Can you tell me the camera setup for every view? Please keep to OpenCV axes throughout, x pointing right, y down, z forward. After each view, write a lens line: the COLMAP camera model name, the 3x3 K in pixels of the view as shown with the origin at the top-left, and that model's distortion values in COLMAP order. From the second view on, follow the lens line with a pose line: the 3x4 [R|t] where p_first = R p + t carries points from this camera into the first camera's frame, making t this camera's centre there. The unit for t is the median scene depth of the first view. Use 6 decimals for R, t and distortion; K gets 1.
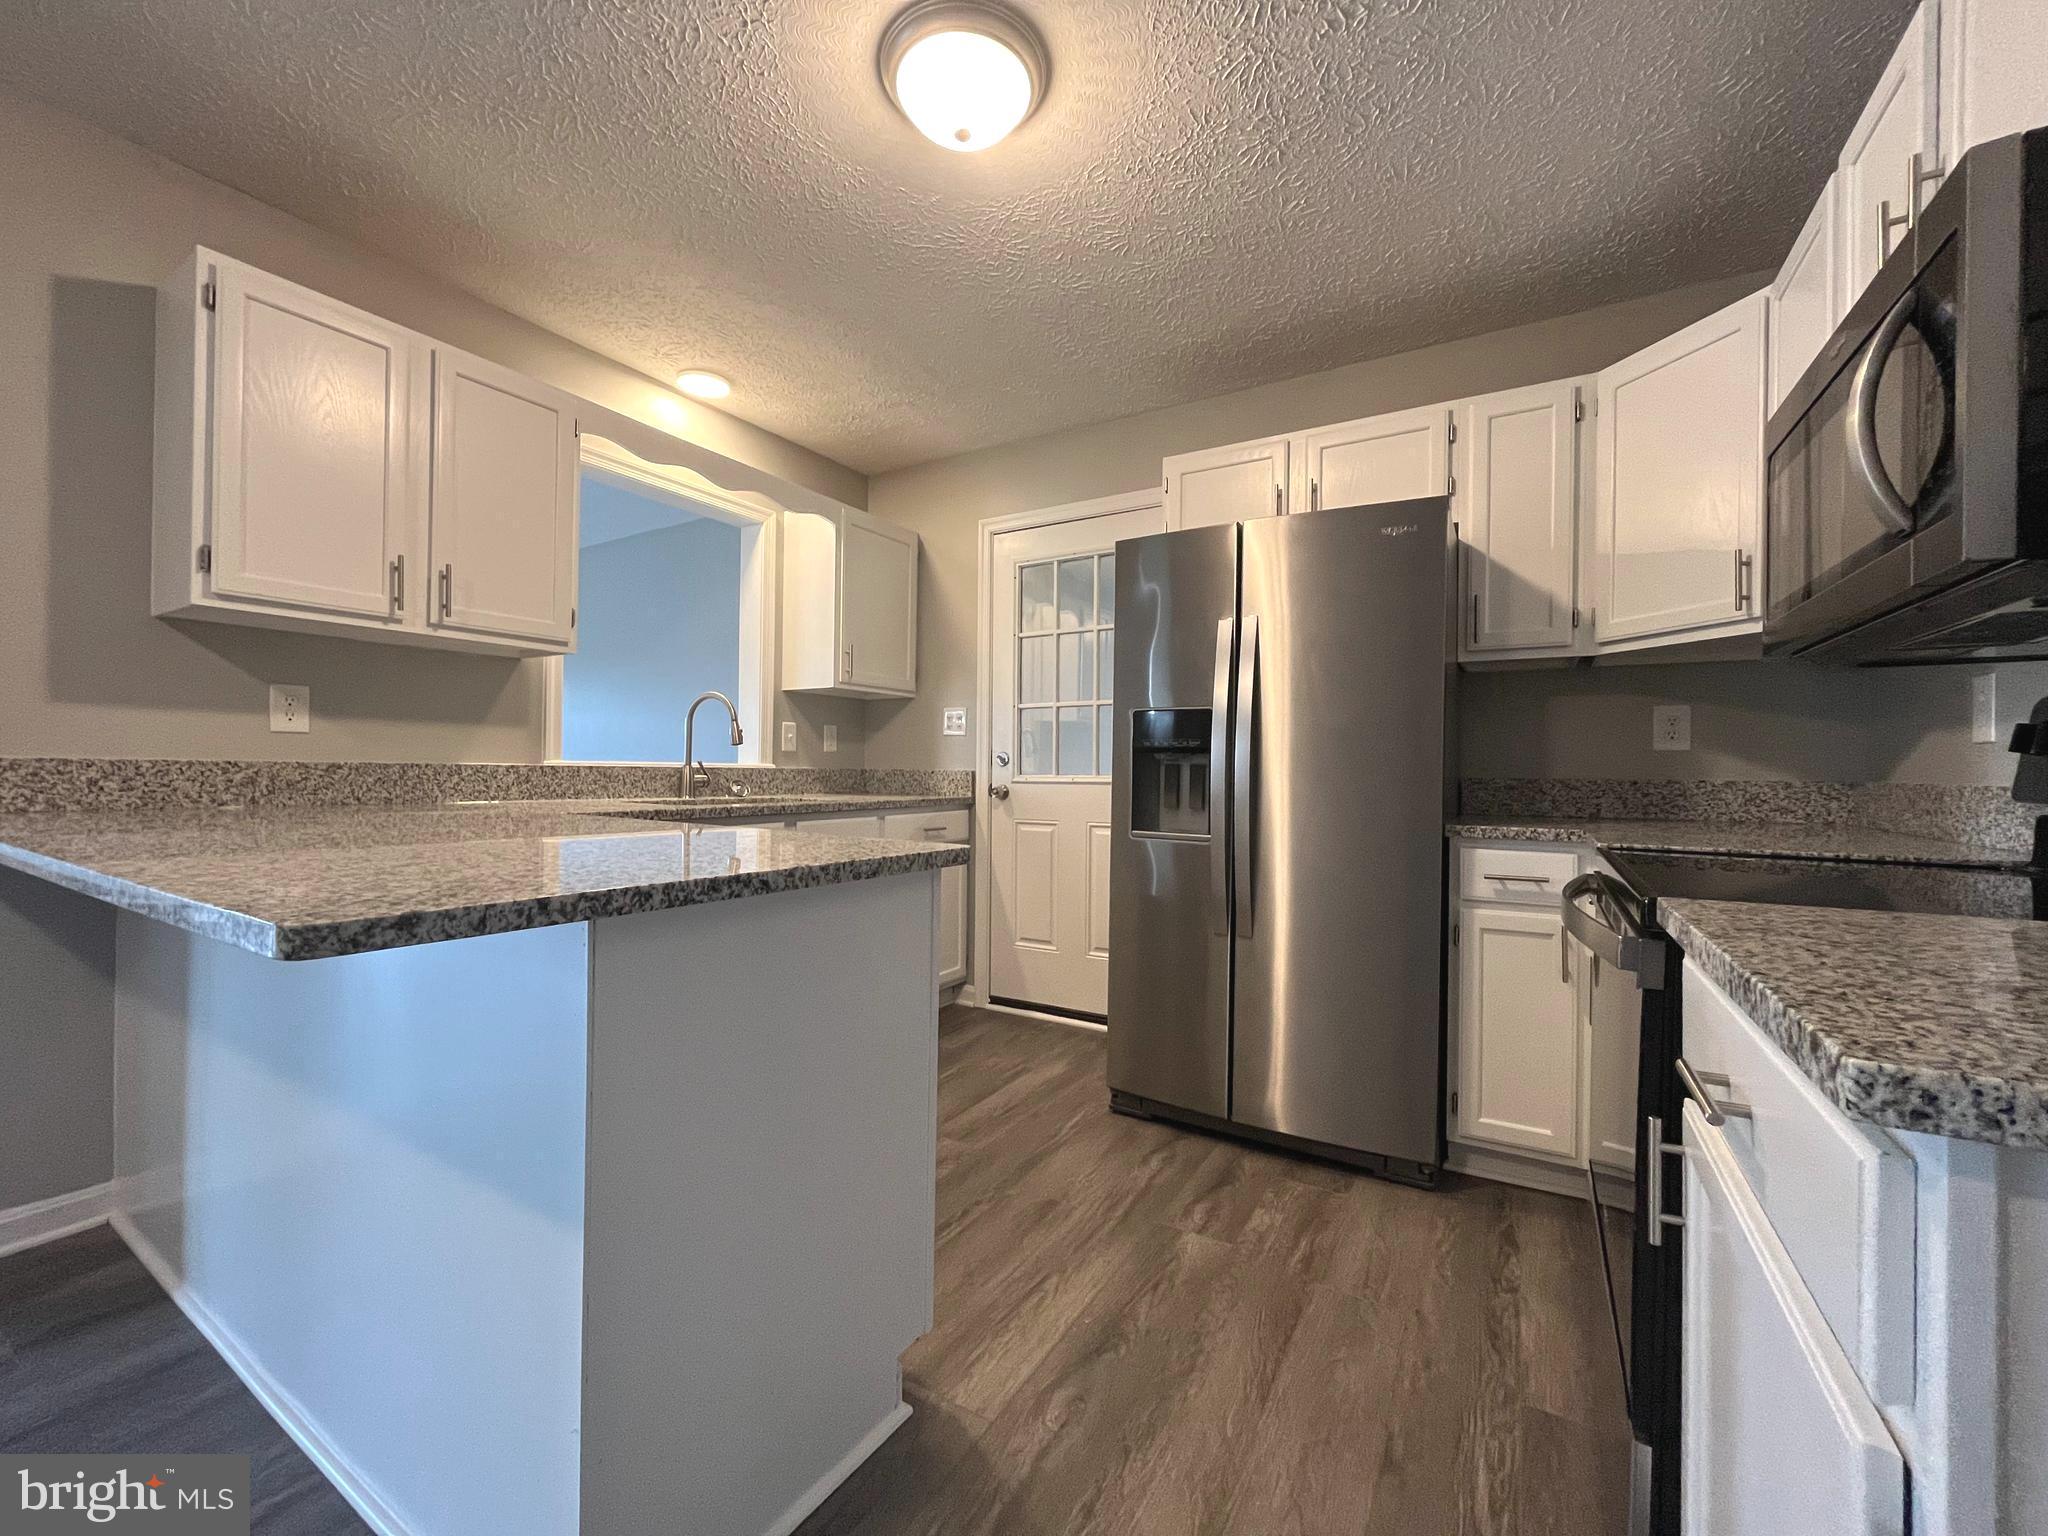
lens RADIAL K [[823.9, 0, 1014.2], [0, 823.9, 769.2], [0, 0, 1]] dist [-0.001912, -0.000670]
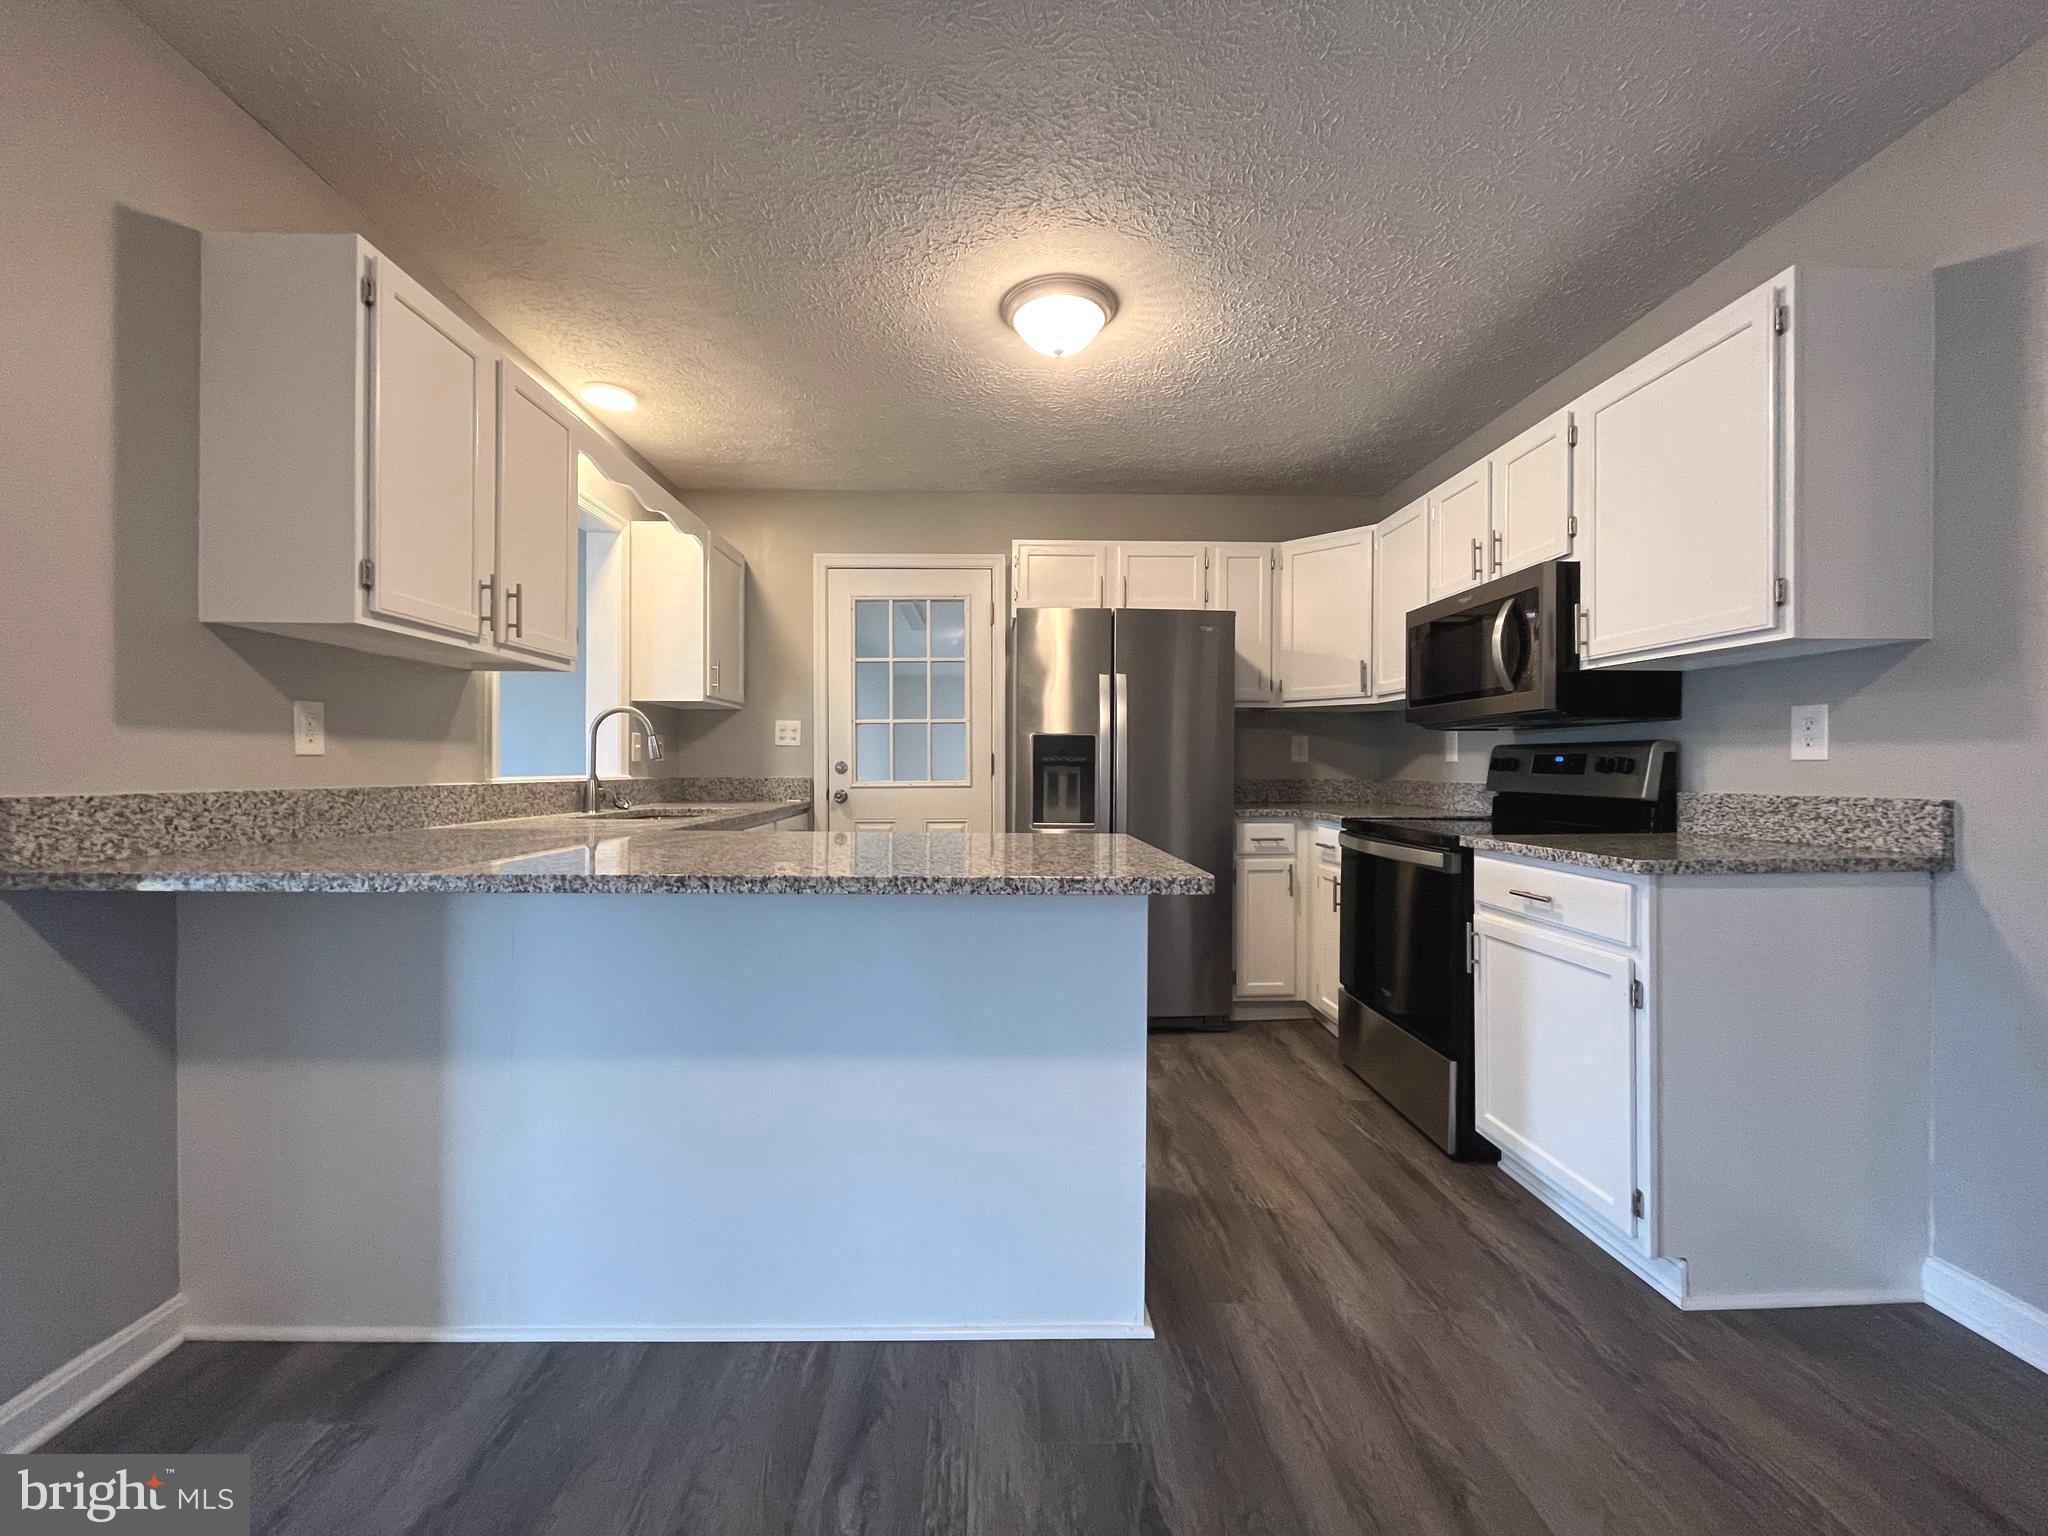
lens RADIAL K [[823.9, 0, 1017.0], [0, 823.9, 765.9], [0, 0, 1]] dist [-0.001912, -0.000670]
pose [[0.839538, -0.009745, 0.543214, -0.705514], [0.007061, 0.999950, 0.007025, -0.033484], [-0.543255, -0.002062, 0.839565, -0.146757]]
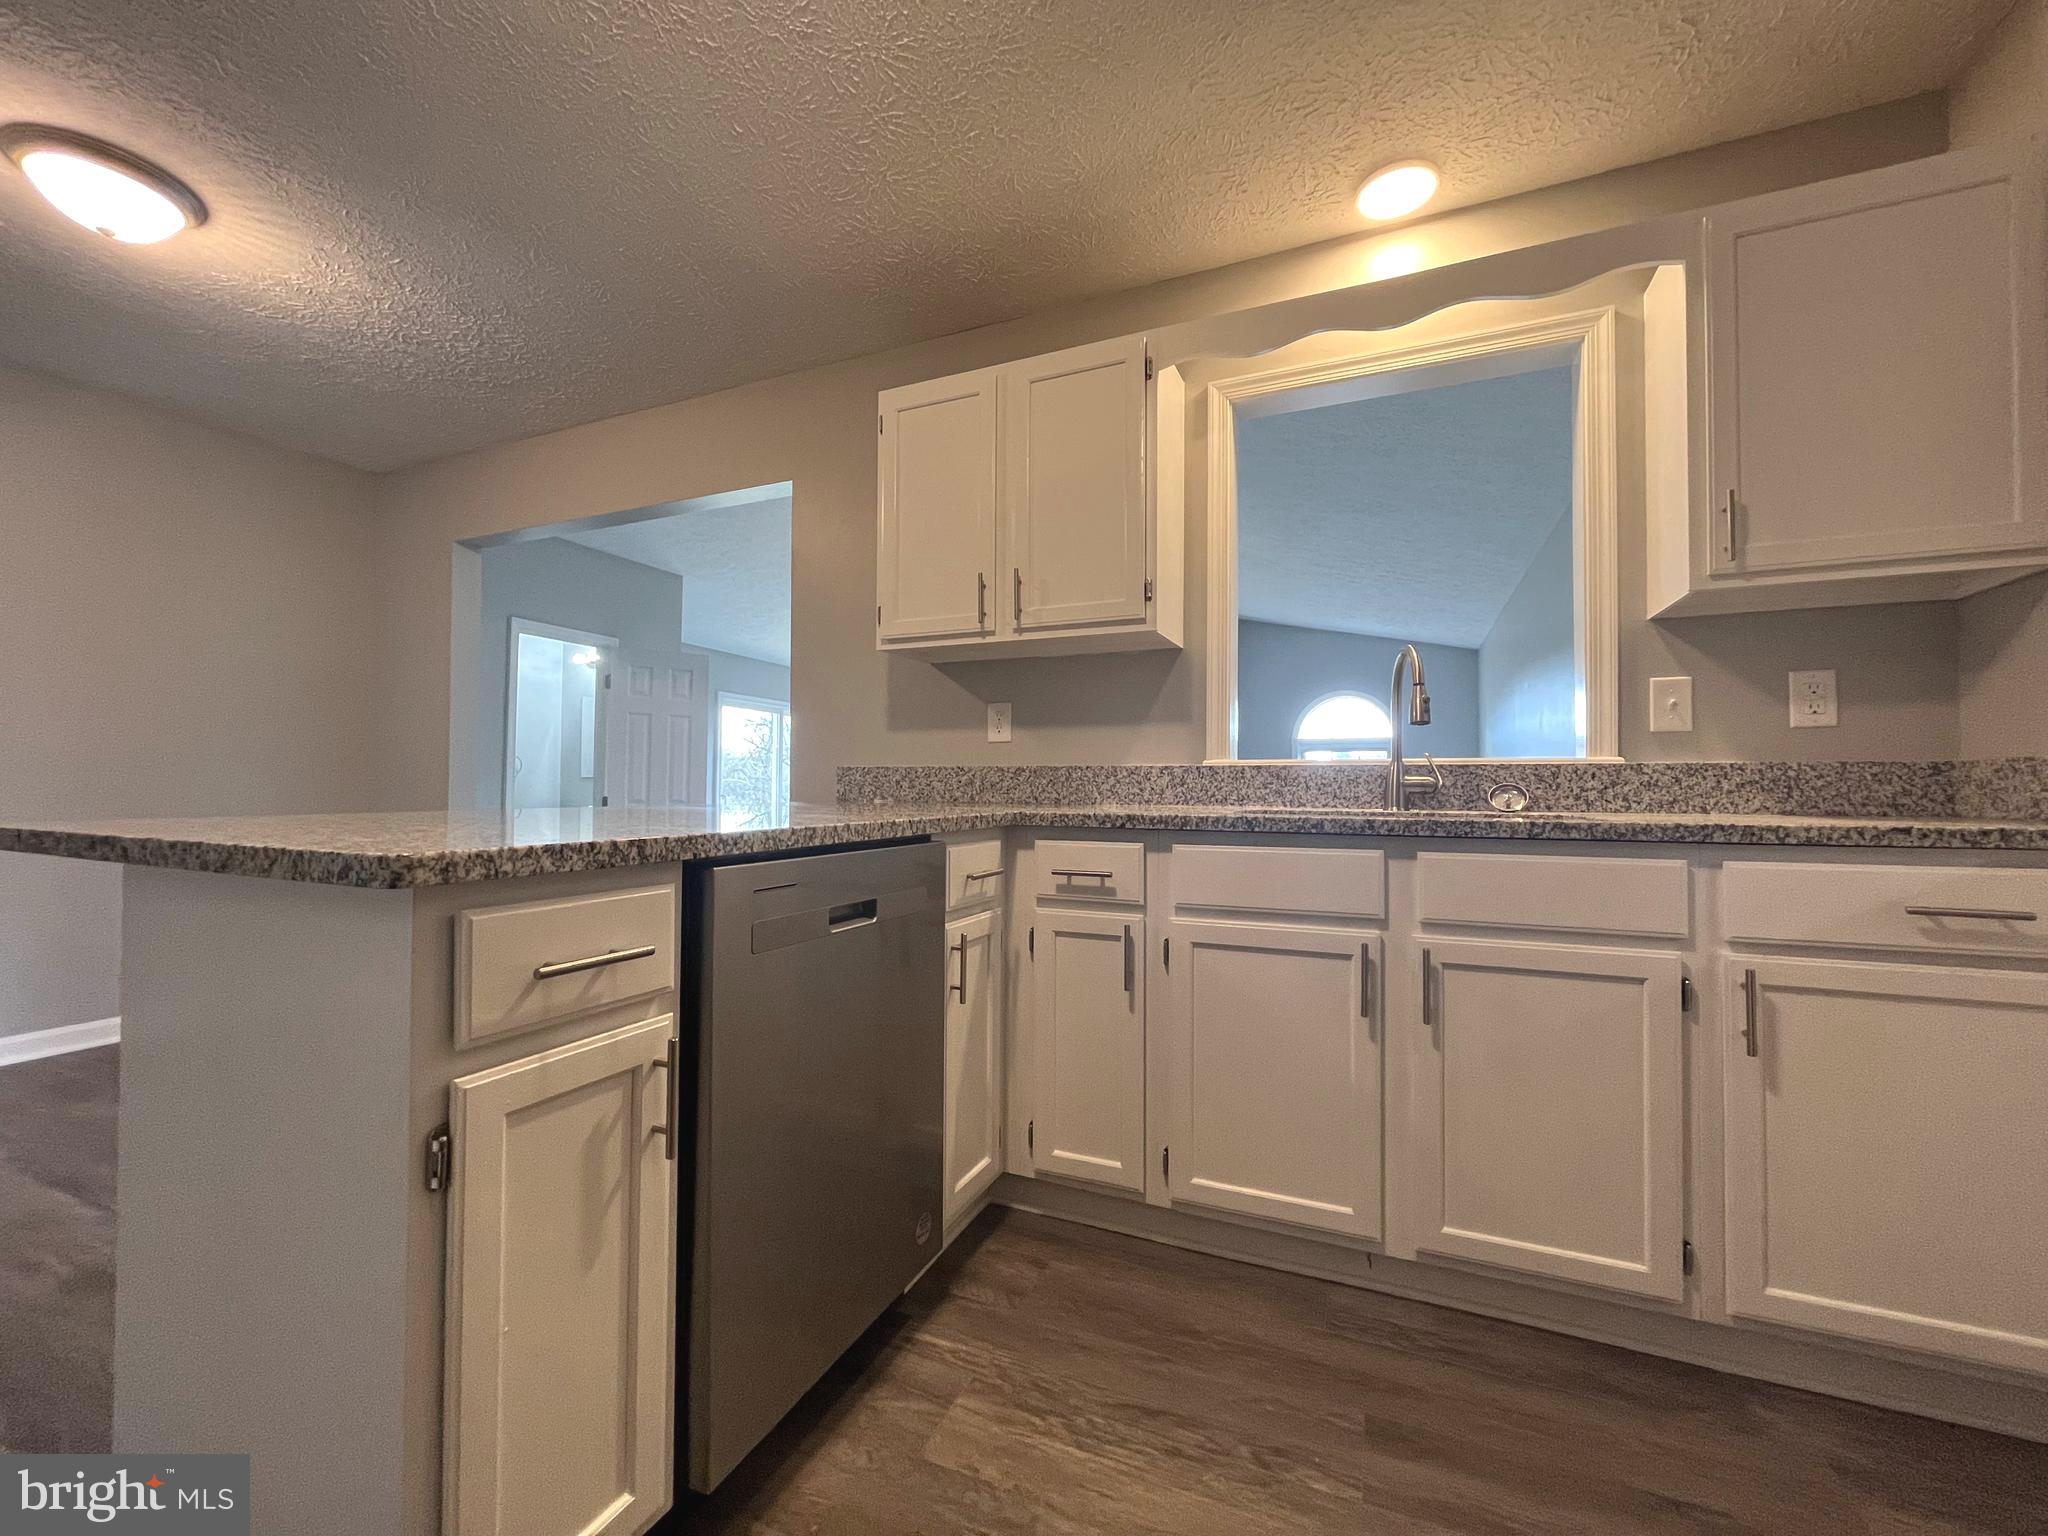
lens RADIAL K [[823.9, 0, 1023.5], [0, 823.9, 775.4], [0, 0, 1]] dist [-0.001912, -0.000670]
pose [[0.133184, -0.028588, -0.990679, 0.317191], [-0.003136, 0.999567, -0.029266, 0.038371], [0.991086, 0.007005, 0.133036, 0.851811]]
